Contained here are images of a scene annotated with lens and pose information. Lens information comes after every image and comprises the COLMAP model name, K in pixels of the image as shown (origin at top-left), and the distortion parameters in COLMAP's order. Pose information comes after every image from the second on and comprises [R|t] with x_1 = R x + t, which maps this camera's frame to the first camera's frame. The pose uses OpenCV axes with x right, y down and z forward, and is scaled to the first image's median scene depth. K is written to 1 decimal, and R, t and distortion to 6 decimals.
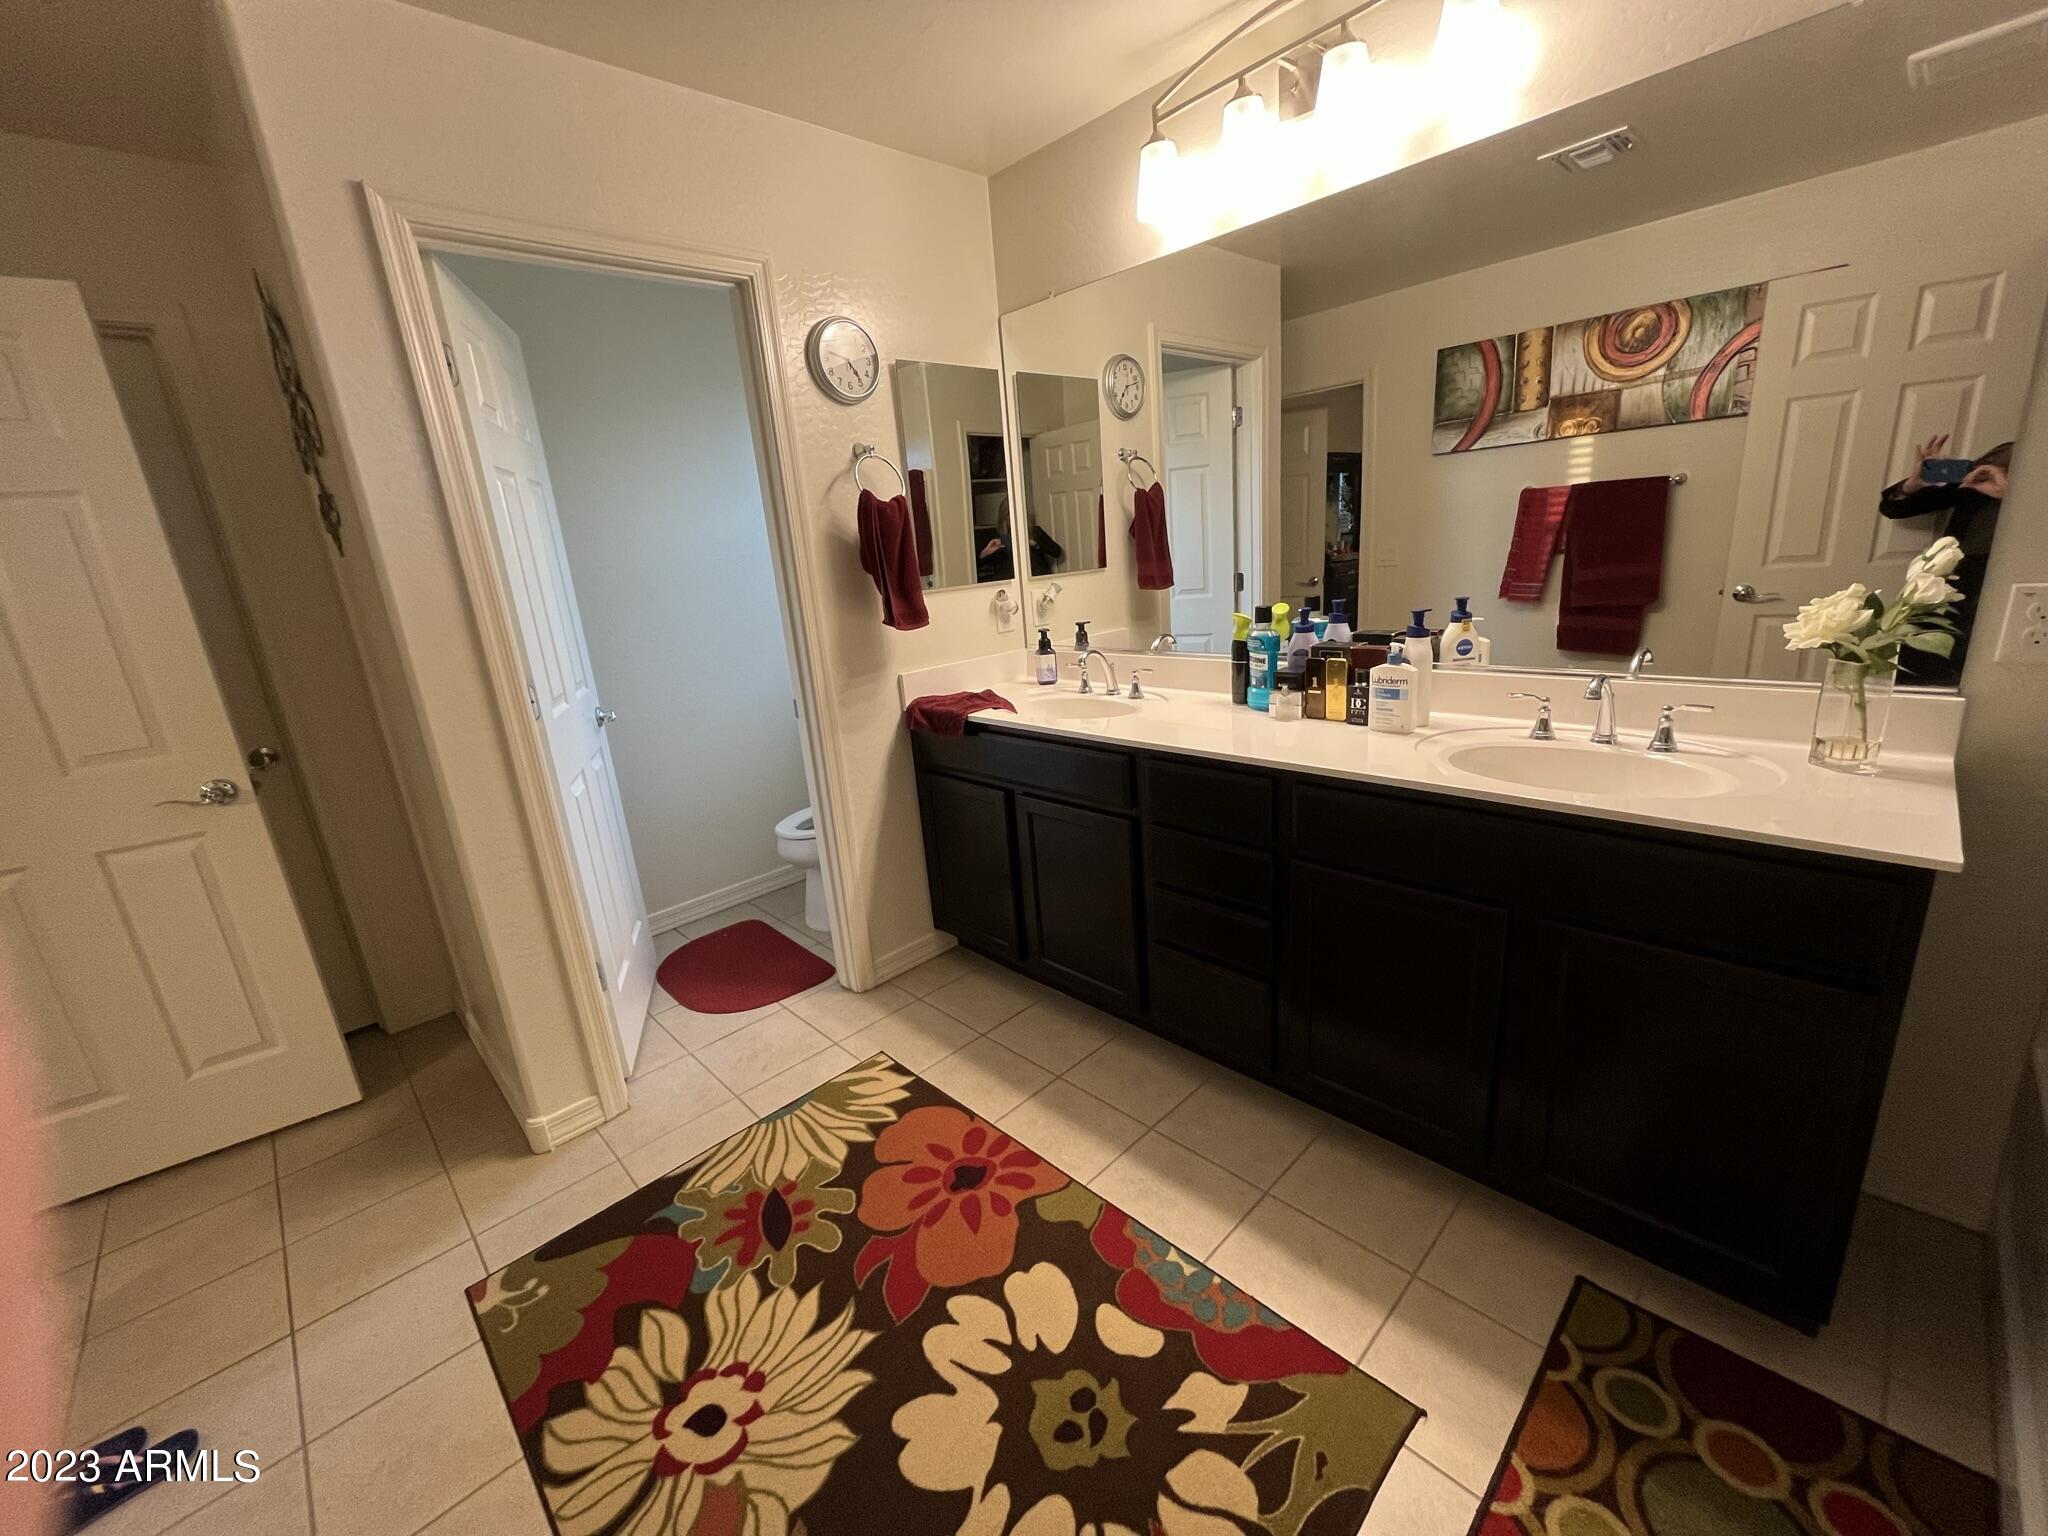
lens RADIAL K [[822.5, 0, 1031.8], [0, 822.5, 771.1], [0, 0, 1]] dist [-0.003573, 0.000376]
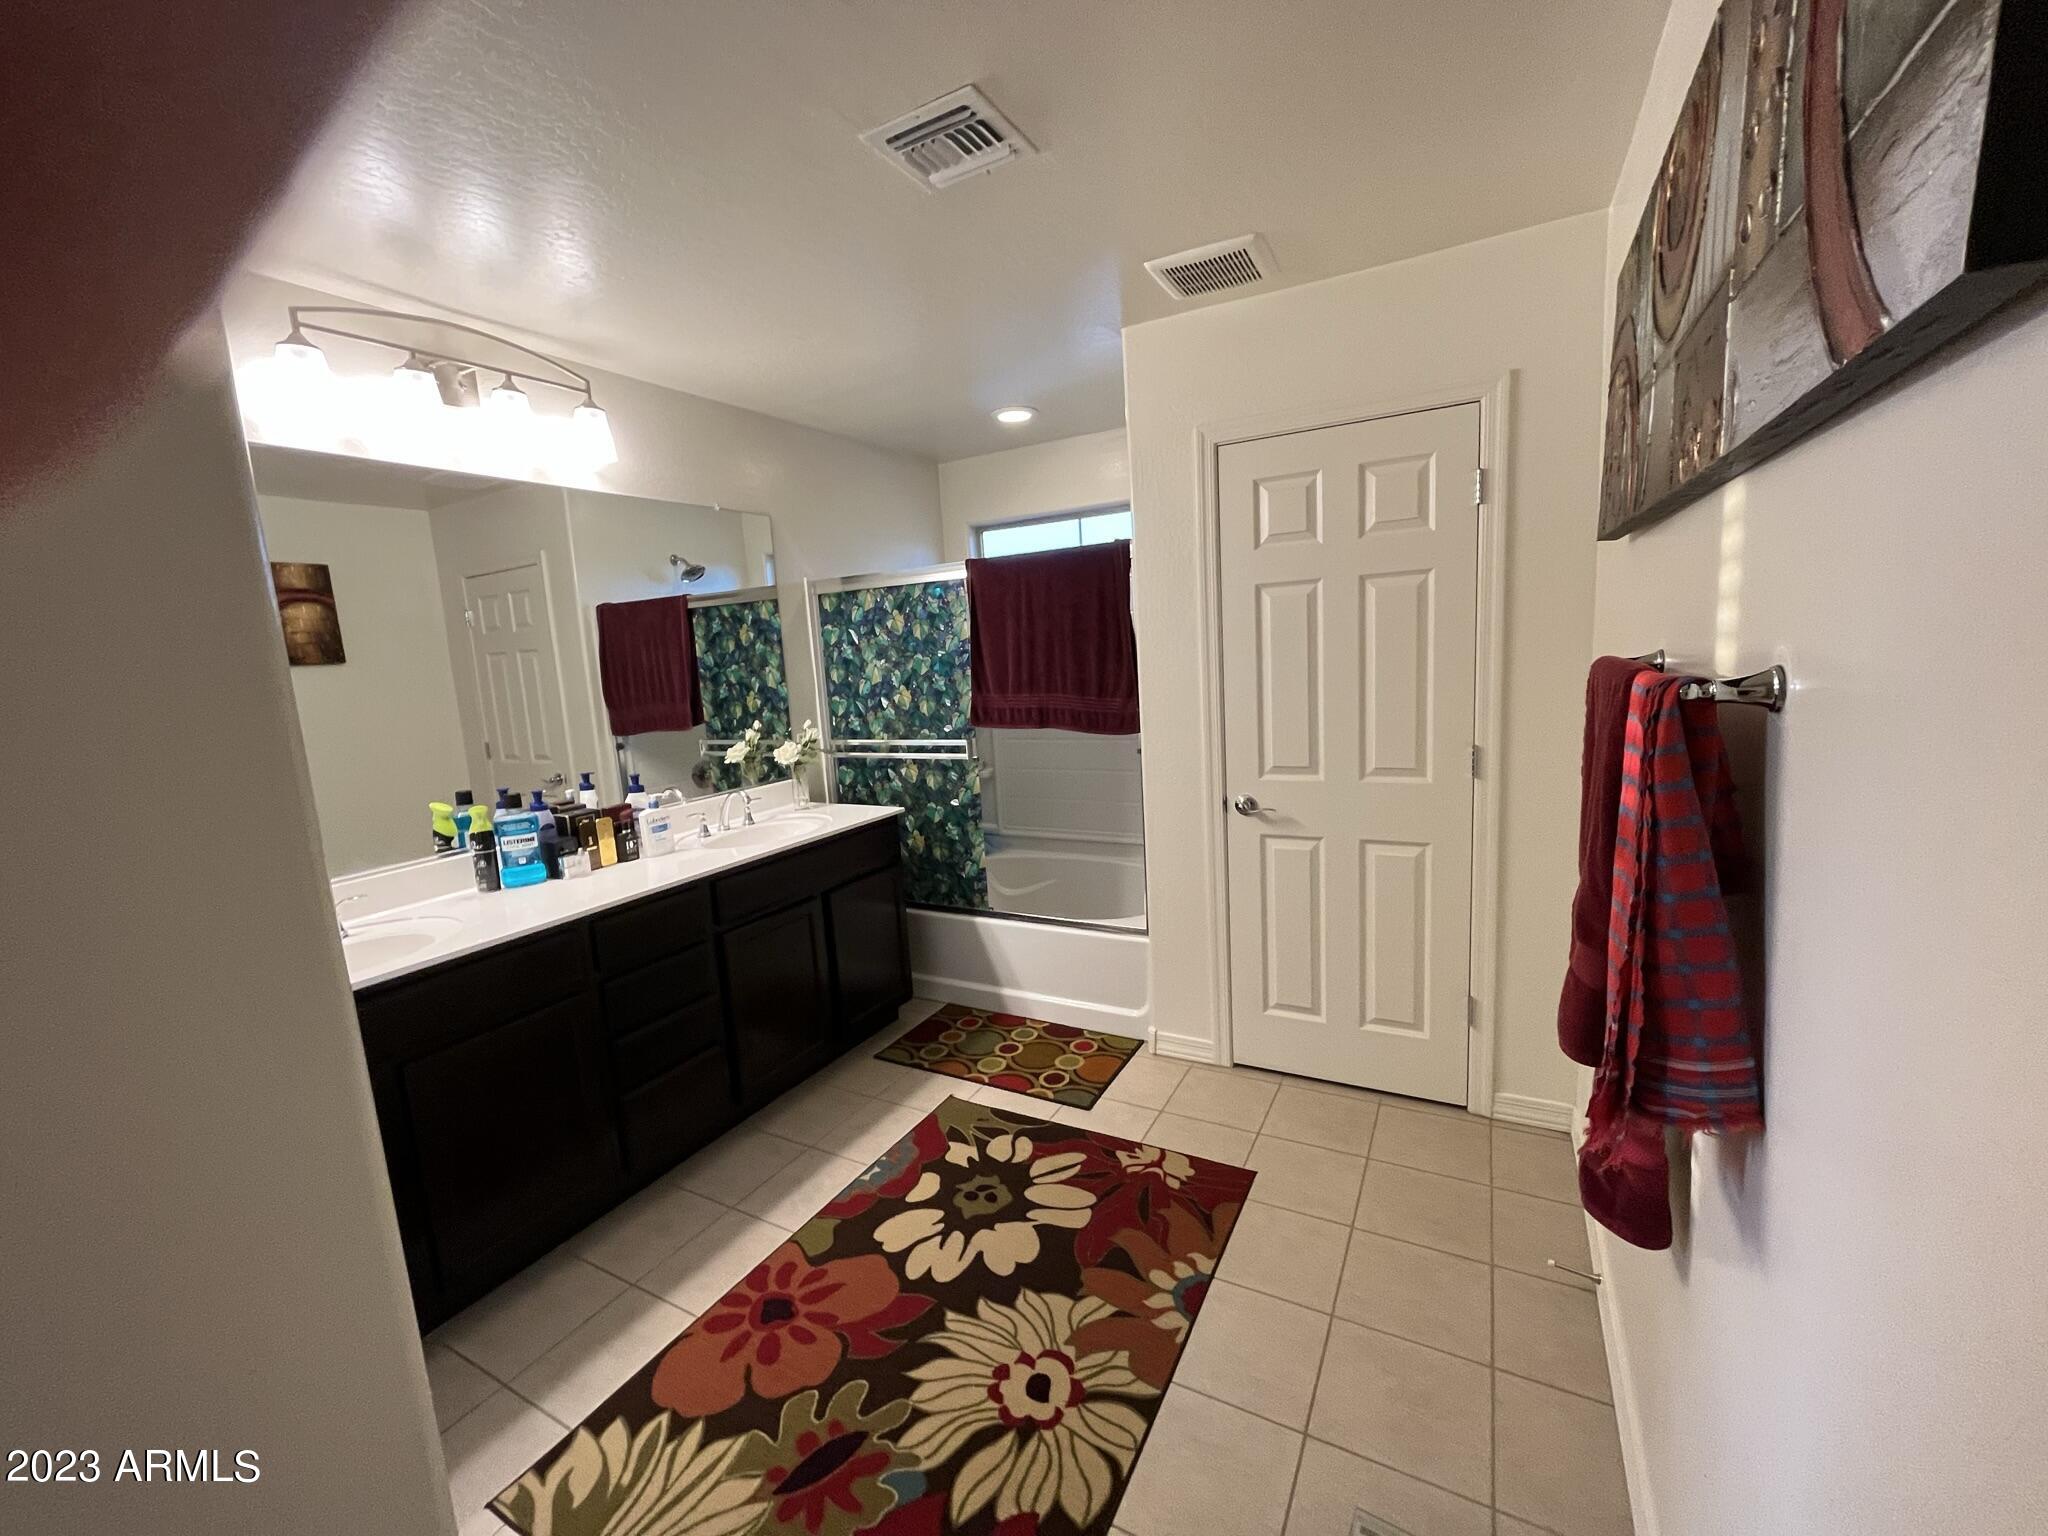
lens RADIAL K [[822.5, 0, 1030.9], [0, 822.5, 765.3], [0, 0, 1]] dist [-0.003573, 0.000376]
pose [[-0.285100, -0.036149, 0.957816, -1.431320], [0.340038, 0.930477, 0.136331, -0.216203], [-0.896154, 0.364562, -0.252987, 0.927467]]
